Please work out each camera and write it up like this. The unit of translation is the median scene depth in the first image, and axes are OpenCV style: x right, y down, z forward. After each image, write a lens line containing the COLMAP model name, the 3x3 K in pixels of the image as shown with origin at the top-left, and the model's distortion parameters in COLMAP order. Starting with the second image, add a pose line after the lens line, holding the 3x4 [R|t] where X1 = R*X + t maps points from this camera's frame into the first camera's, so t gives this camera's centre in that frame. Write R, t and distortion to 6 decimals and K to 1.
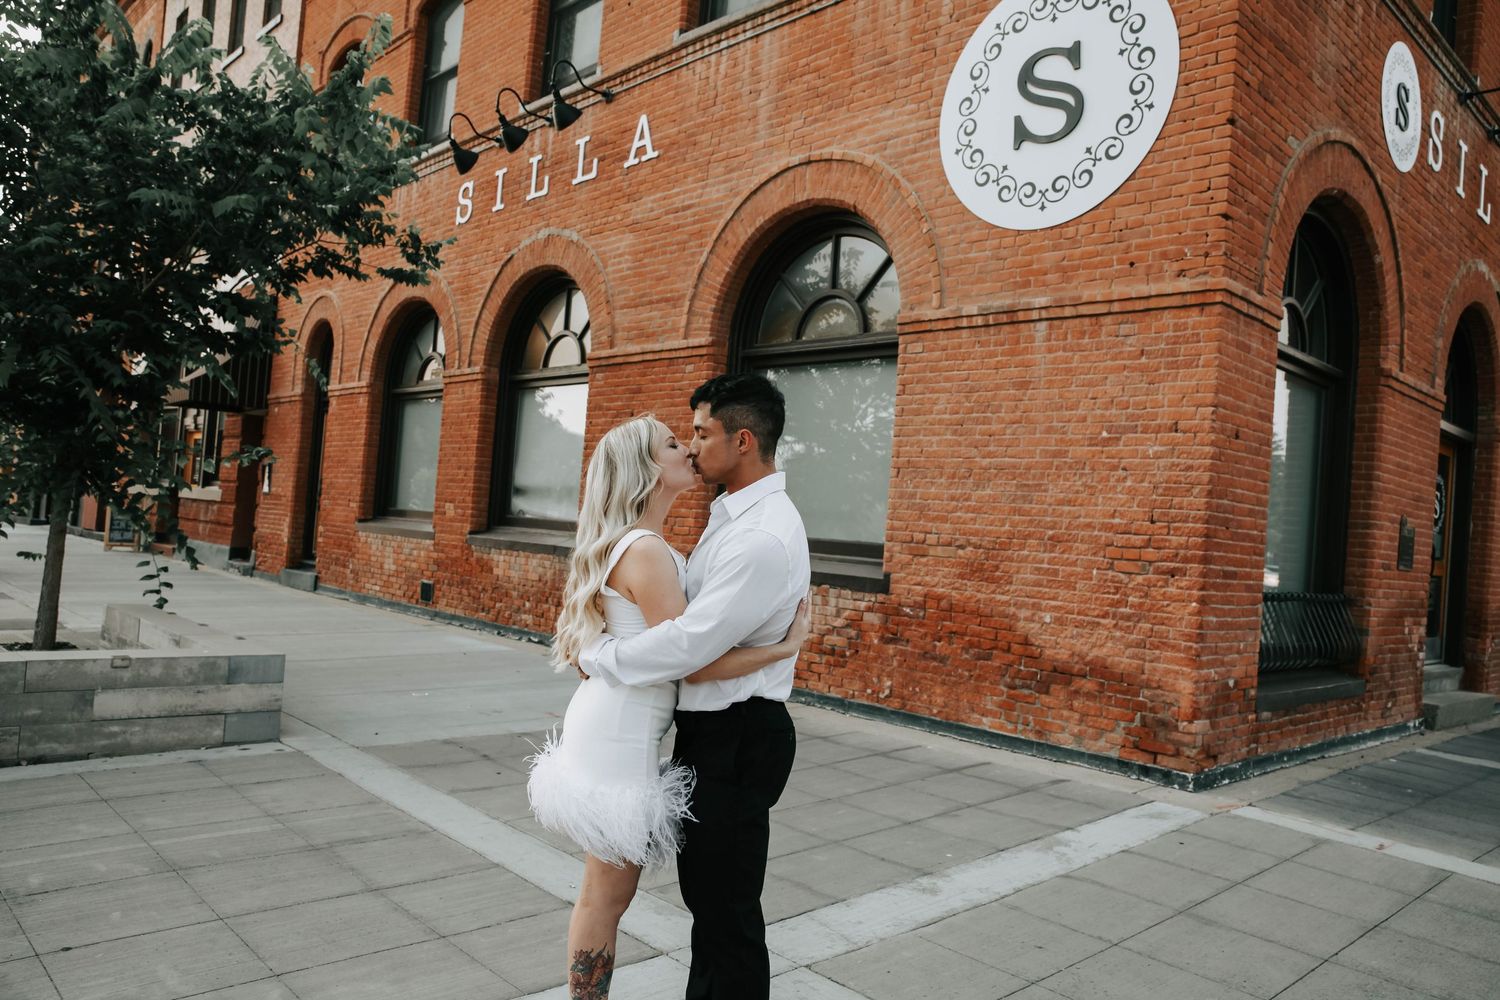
lens RADIAL K [[1084.9, 0, 751.8], [0, 1084.9, 507.9], [0, 0, 1]] dist [-0.099502, 0.091953]
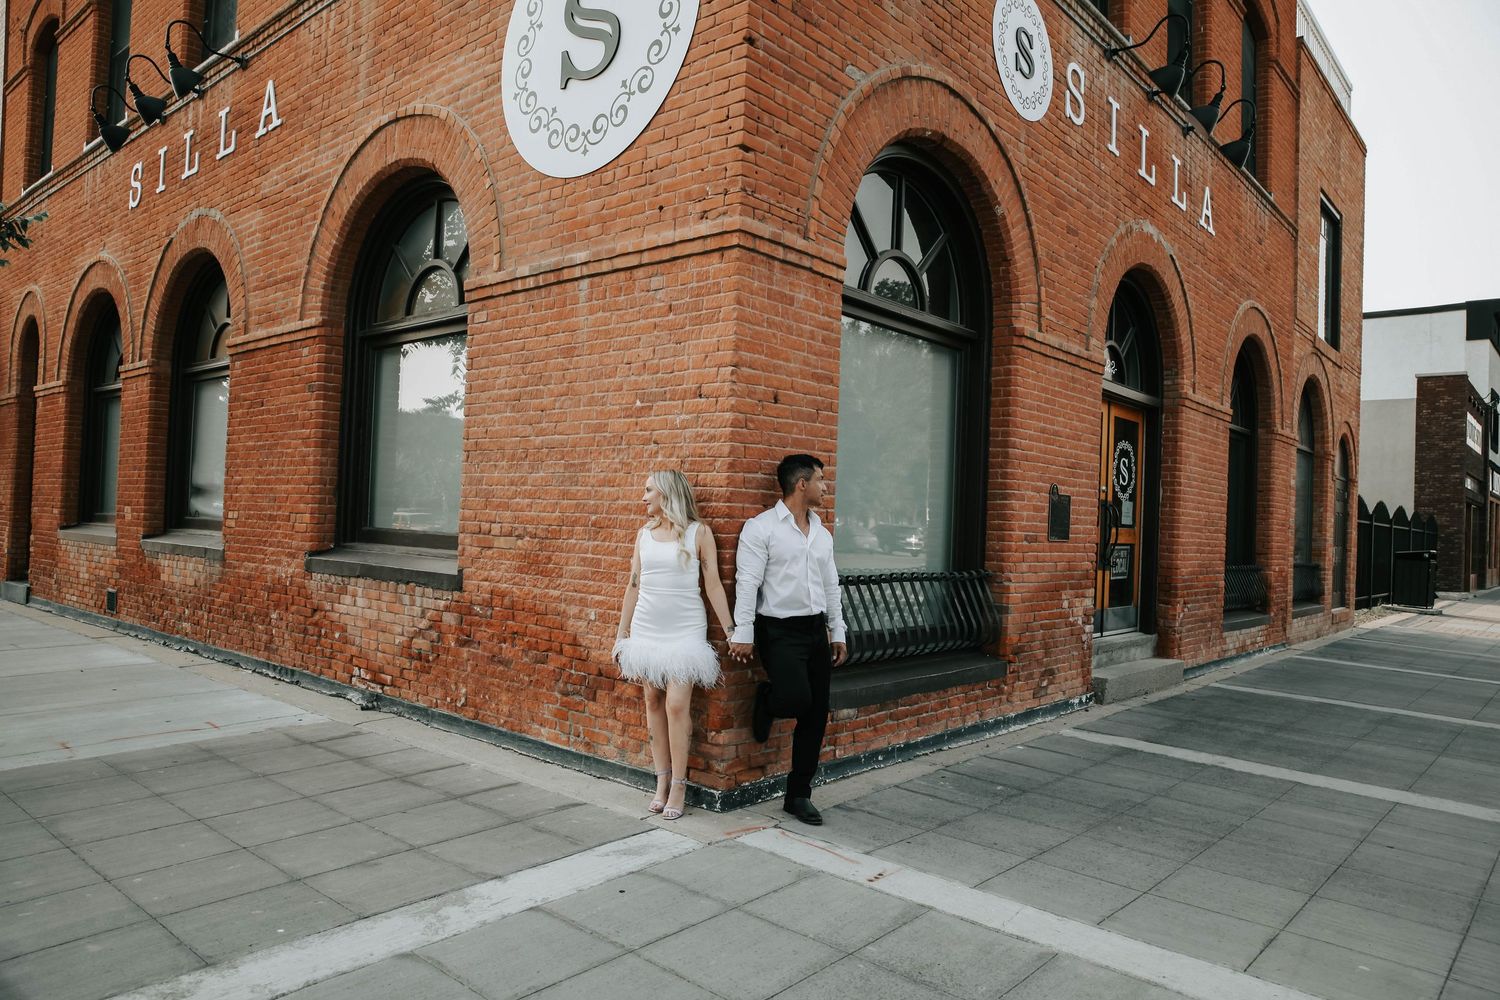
lens RADIAL K [[1019.7, 0, 749.2], [0, 1019.7, 507.4], [0, 0, 1]] dist [-0.110909, 0.085961]
pose [[0.994401, -0.036983, 0.098987, 0.267379], [0.035753, 0.999260, 0.014169, 0.006055], [-0.099438, -0.010551, 0.994988, 0.132989]]
